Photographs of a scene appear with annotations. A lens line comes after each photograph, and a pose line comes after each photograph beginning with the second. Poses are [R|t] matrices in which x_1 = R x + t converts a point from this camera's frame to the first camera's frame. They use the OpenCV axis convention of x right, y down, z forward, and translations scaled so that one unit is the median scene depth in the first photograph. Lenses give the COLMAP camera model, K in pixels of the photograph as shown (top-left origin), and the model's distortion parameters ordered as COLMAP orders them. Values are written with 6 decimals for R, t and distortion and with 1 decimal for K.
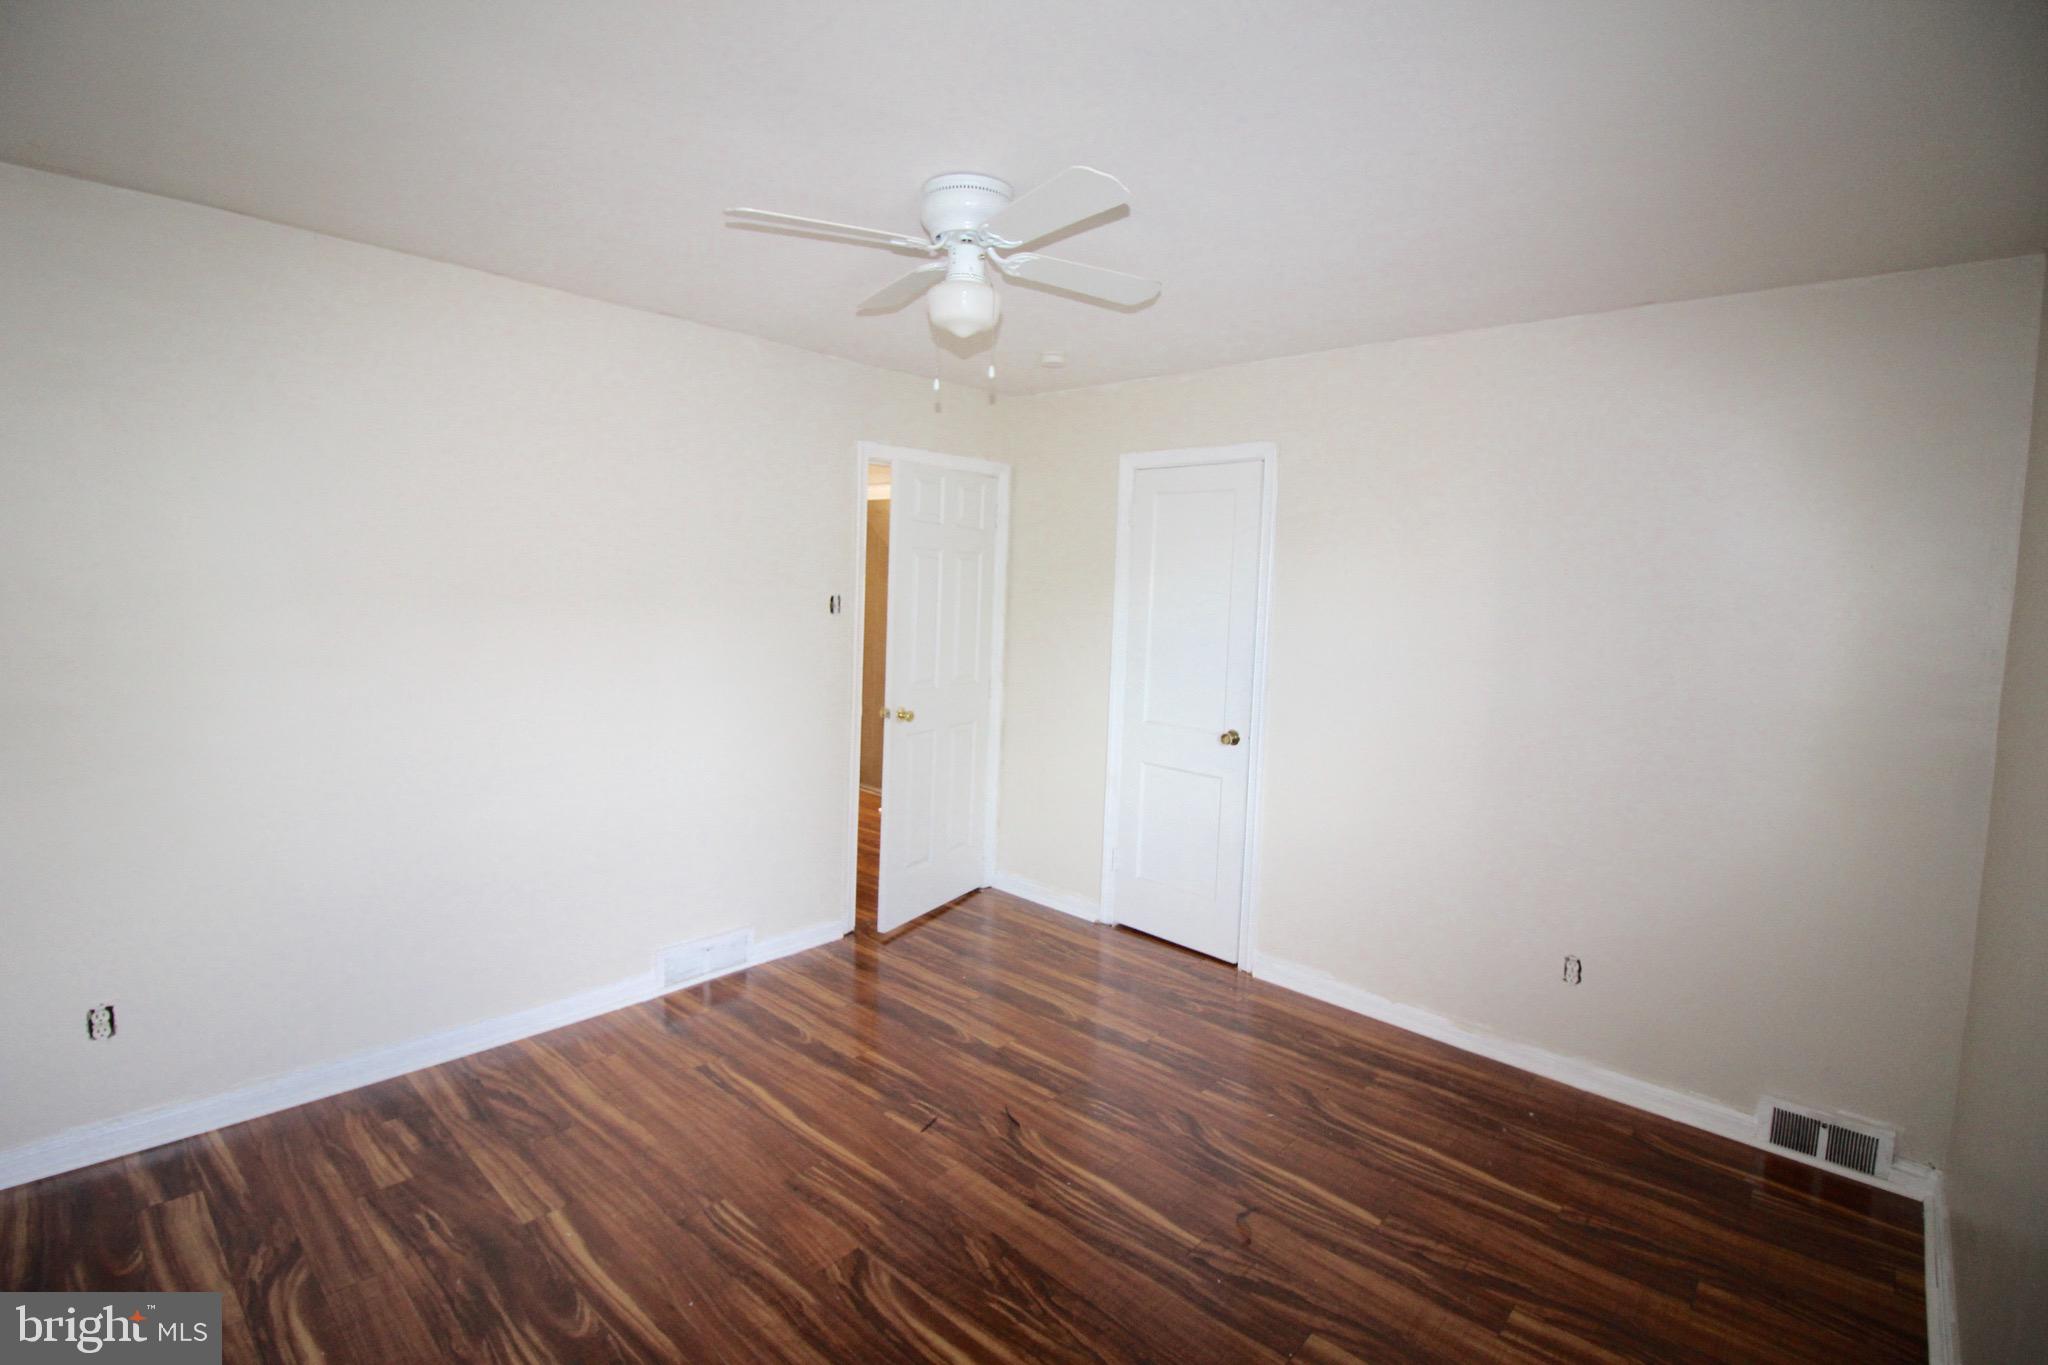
lens RADIAL K [[951.7, 0, 1016.3], [0, 951.7, 658.9], [0, 0, 1]] dist [0.002198, -0.012872]
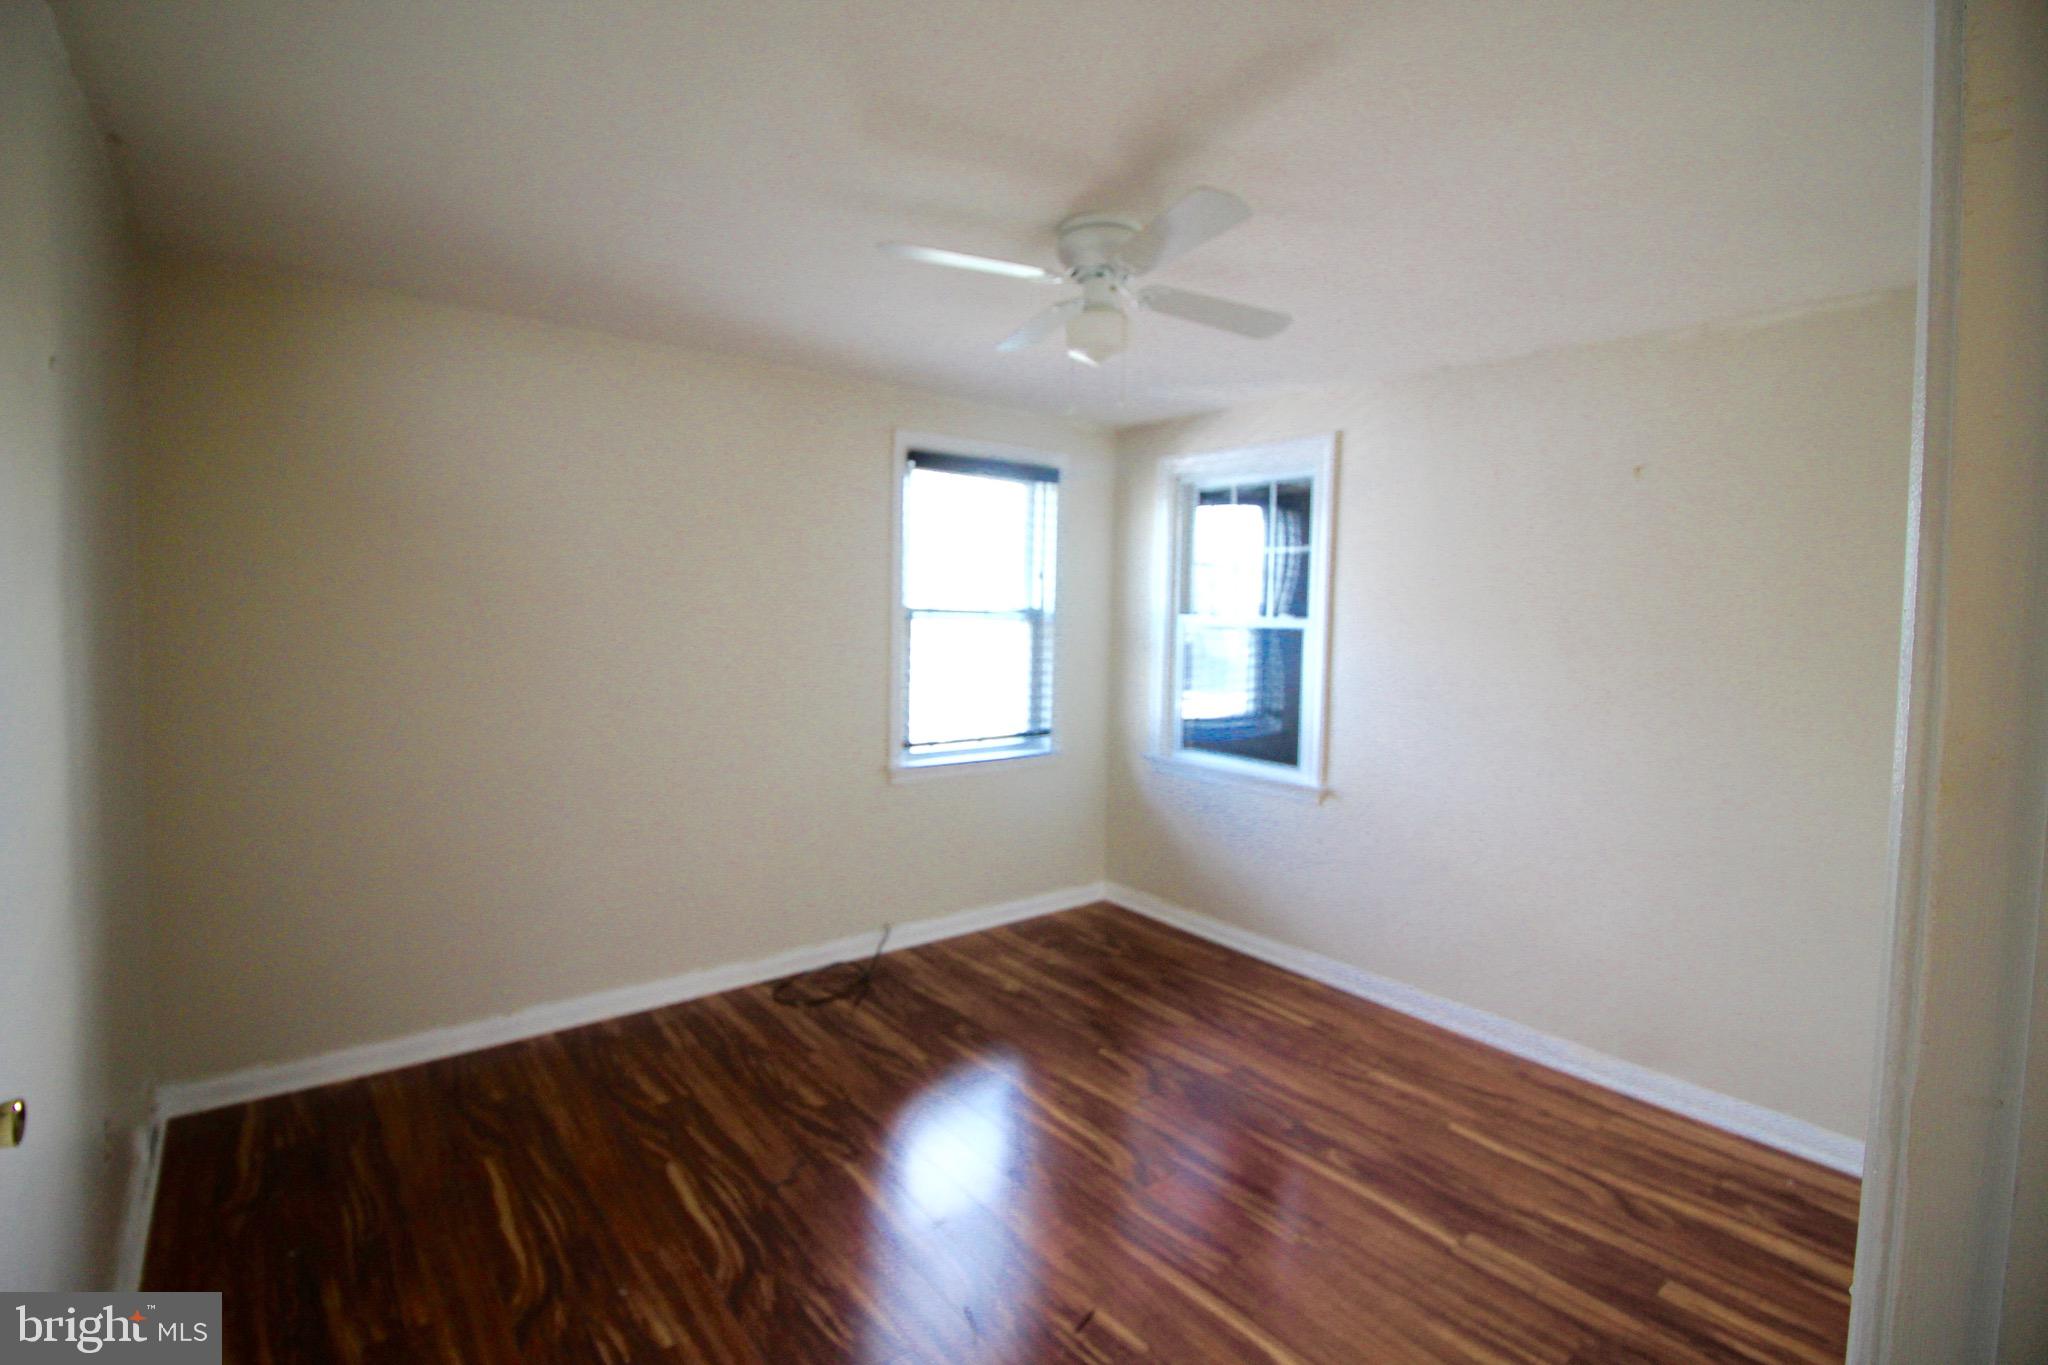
lens RADIAL K [[951.7, 0, 1016.3], [0, 951.7, 658.9], [0, 0, 1]] dist [0.002198, -0.012872]
pose [[-0.987658, -0.063504, 0.143172, -0.138534], [-0.044277, 0.990034, 0.133689, -0.150898], [-0.150235, 0.125700, -0.980627, 2.060028]]
